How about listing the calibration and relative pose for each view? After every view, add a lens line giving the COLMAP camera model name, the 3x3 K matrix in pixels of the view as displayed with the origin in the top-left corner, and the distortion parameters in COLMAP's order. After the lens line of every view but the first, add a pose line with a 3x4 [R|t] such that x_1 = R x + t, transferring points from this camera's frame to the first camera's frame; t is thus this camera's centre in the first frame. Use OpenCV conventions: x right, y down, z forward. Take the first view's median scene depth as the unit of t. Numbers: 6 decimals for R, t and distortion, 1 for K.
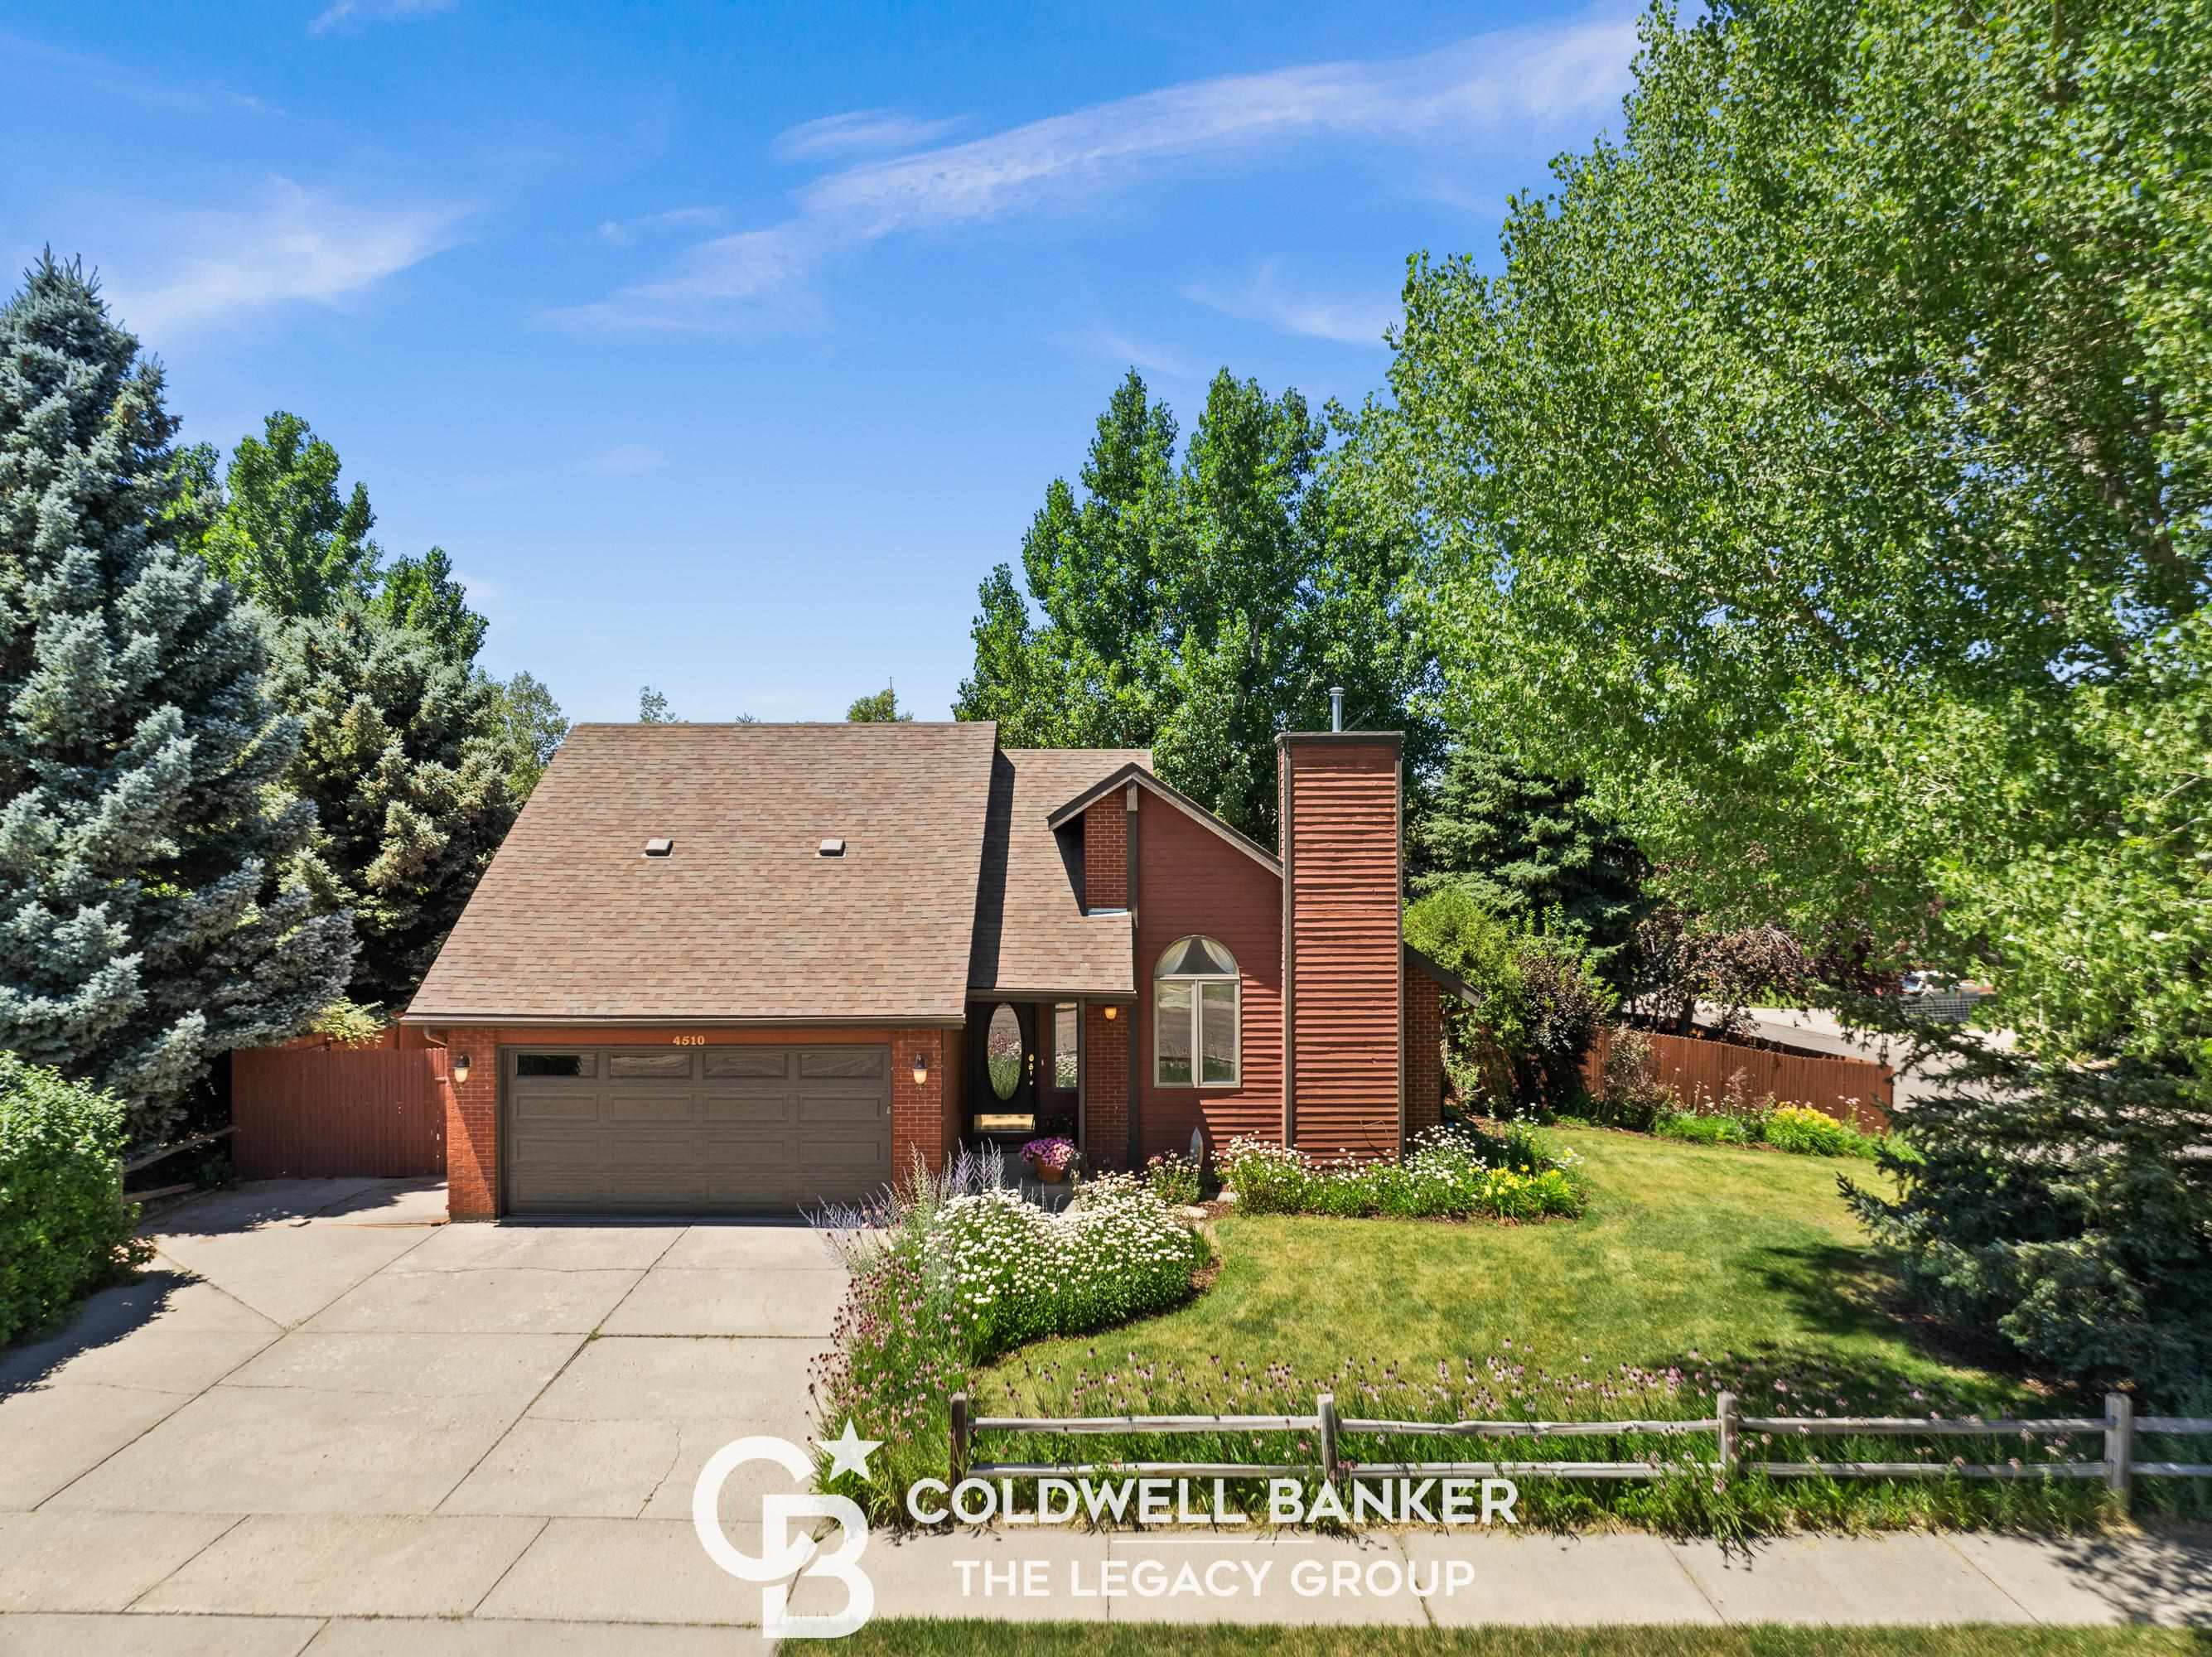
lens RADIAL K [[1566.1, 0, 1106.0], [0, 1566.1, 828.5], [0, 0, 1]] dist [-0.060841, 0.033691]
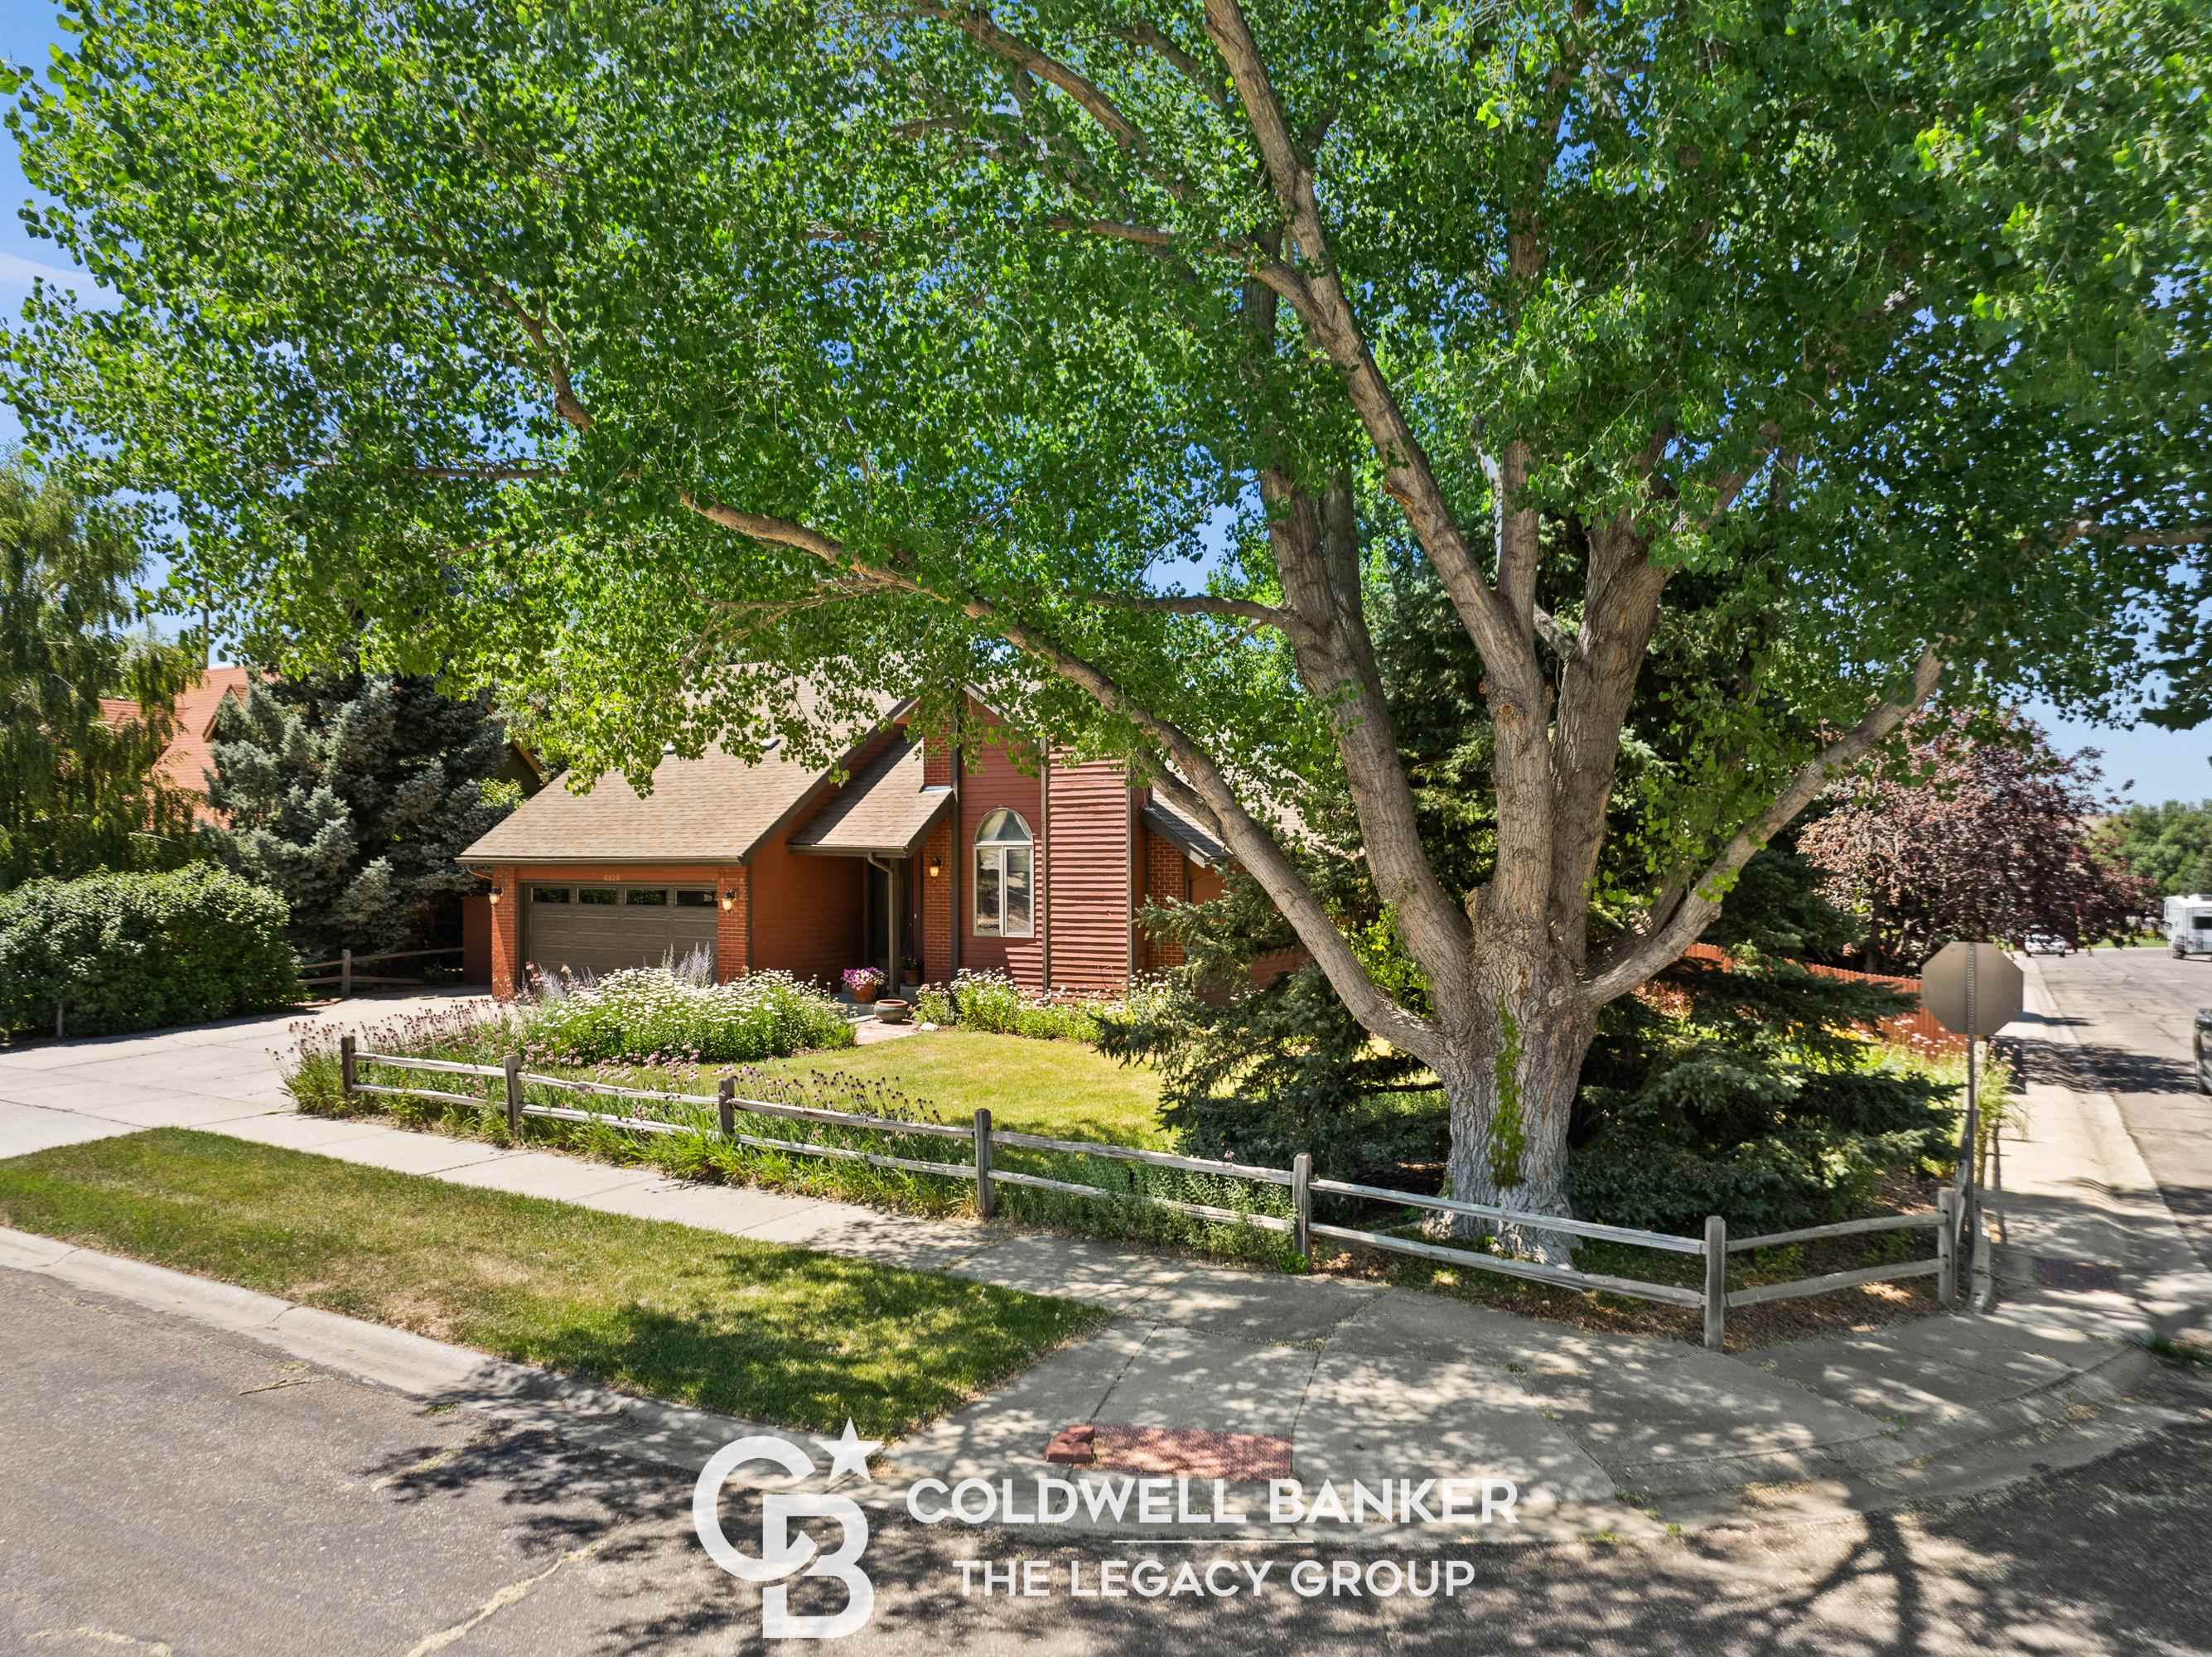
lens RADIAL K [[1545.7, 0, 1098.8], [0, 1545.7, 823.5], [0, 0, 1]] dist [-0.040494, 0.006500]
pose [[0.869099, -0.008391, -0.494568, 0.773785], [0.007570, 0.999965, -0.003663, 0.093401], [0.494581, -0.000560, 0.869131, 0.017430]]
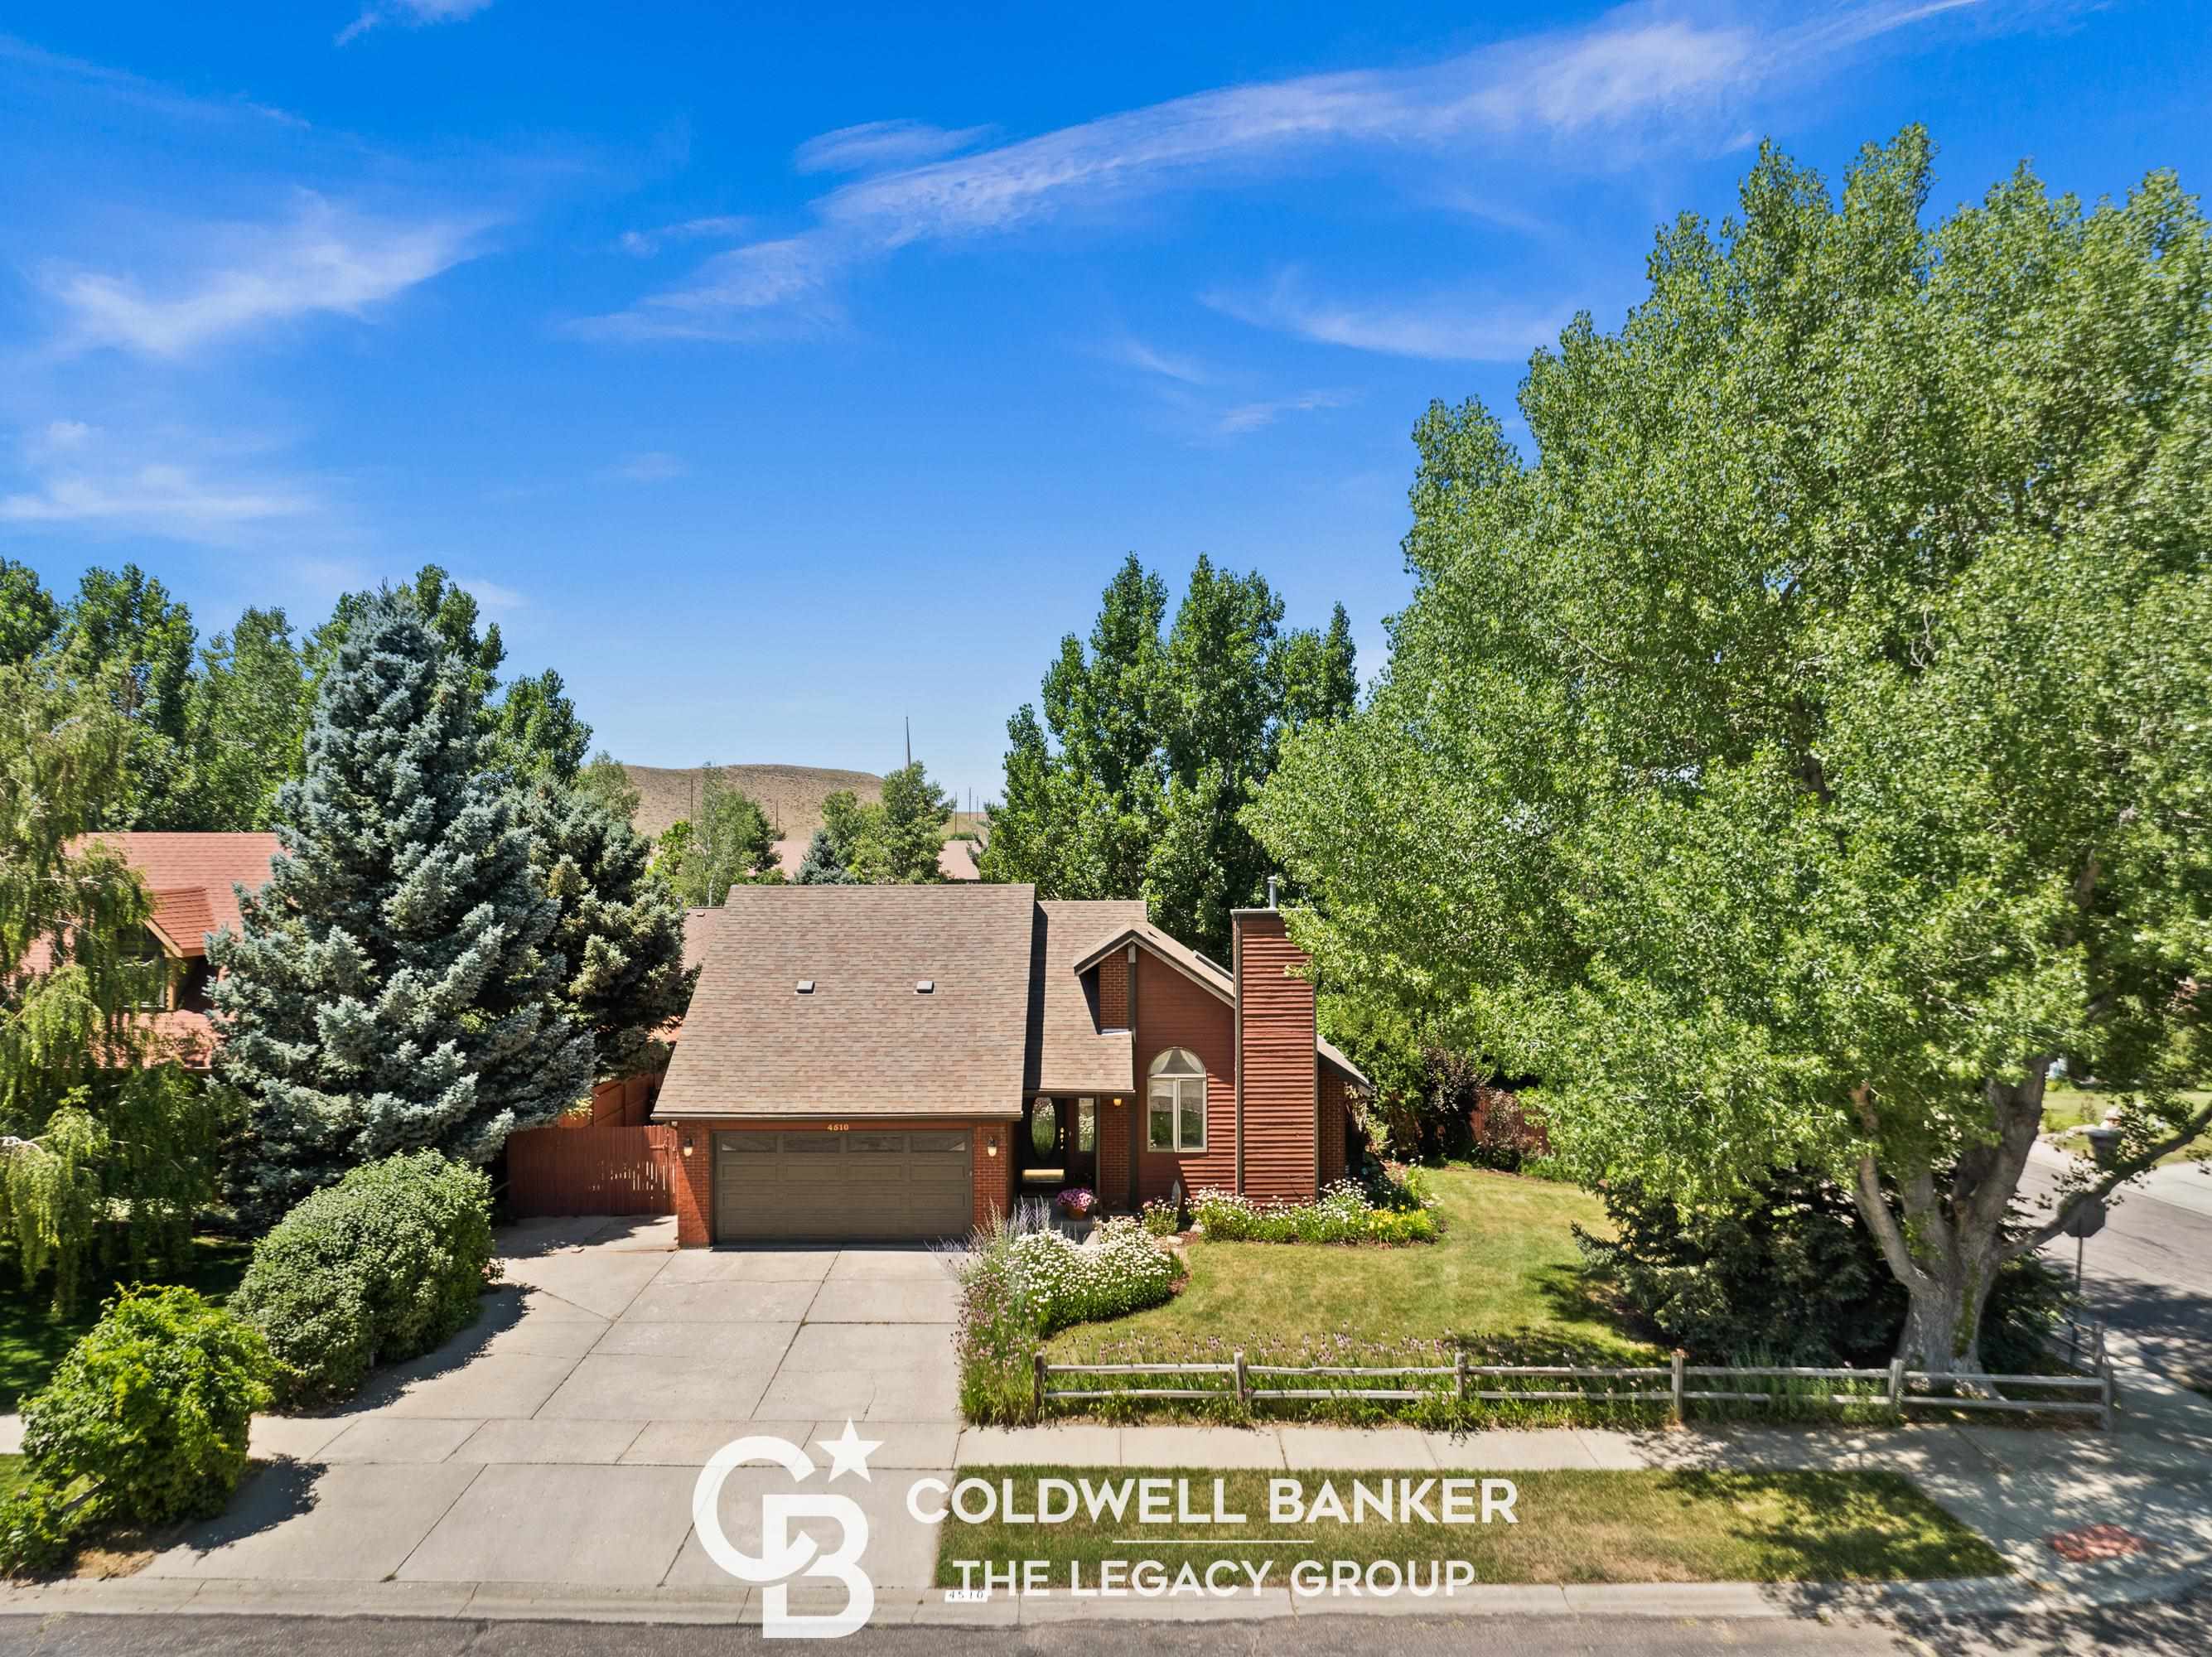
lens RADIAL K [[1545.7, 0, 1098.8], [0, 1545.7, 823.5], [0, 0, 1]] dist [-0.040494, 0.006500]
pose [[0.999987, -0.002685, -0.004292, -0.008200], [0.002677, 0.999995, -0.001760, -0.151470], [0.004297, 0.001748, 0.999989, -0.480780]]
